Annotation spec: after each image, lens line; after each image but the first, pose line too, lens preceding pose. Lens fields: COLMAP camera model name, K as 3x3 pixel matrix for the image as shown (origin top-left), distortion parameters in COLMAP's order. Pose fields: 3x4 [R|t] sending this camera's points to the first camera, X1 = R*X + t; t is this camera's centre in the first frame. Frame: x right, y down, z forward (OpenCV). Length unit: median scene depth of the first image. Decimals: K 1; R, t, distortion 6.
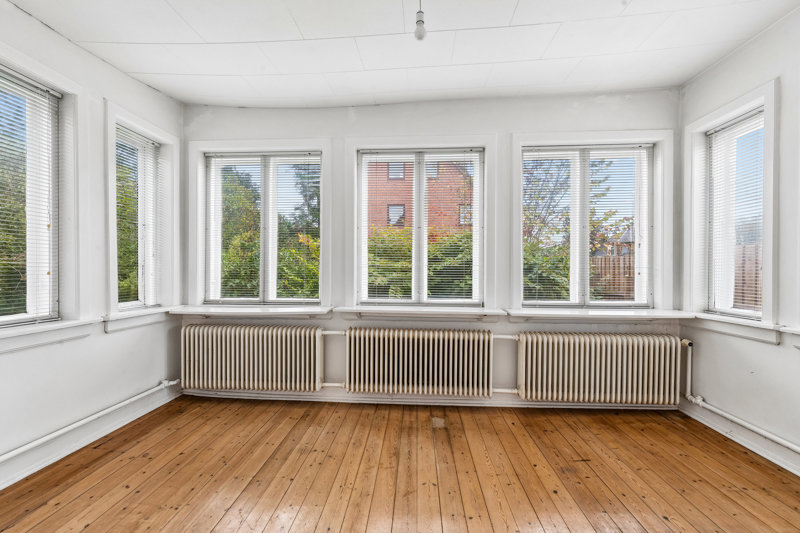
lens RADIAL K [[355.6, 0, 392.9], [0, 355.6, 270.5], [0, 0, 1]] dist [0.012977, -0.000082]
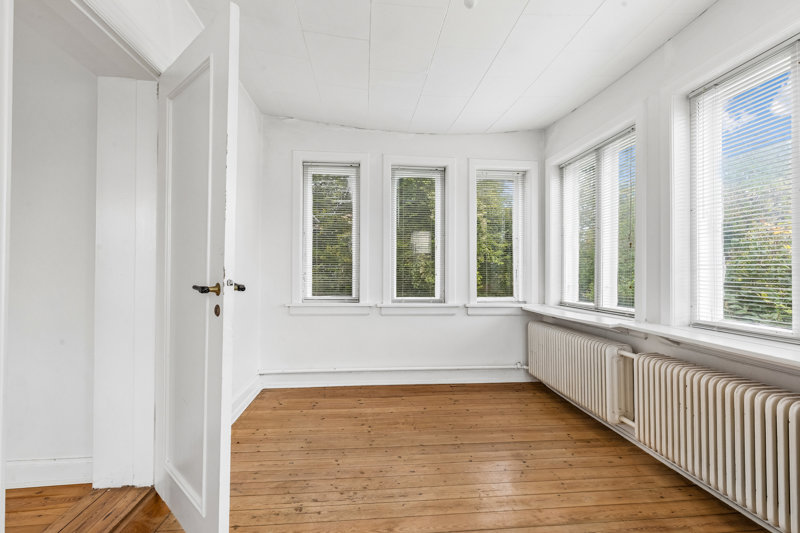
lens RADIAL K [[355.6, 0, 398.2], [0, 355.6, 269.2], [0, 0, 1]] dist [0.012977, -0.000082]
pose [[0.182983, -0.011393, -0.983050, 0.515625], [-0.004855, 0.999910, -0.012492, 0.001714], [0.983104, 0.007059, 0.182911, 0.378710]]
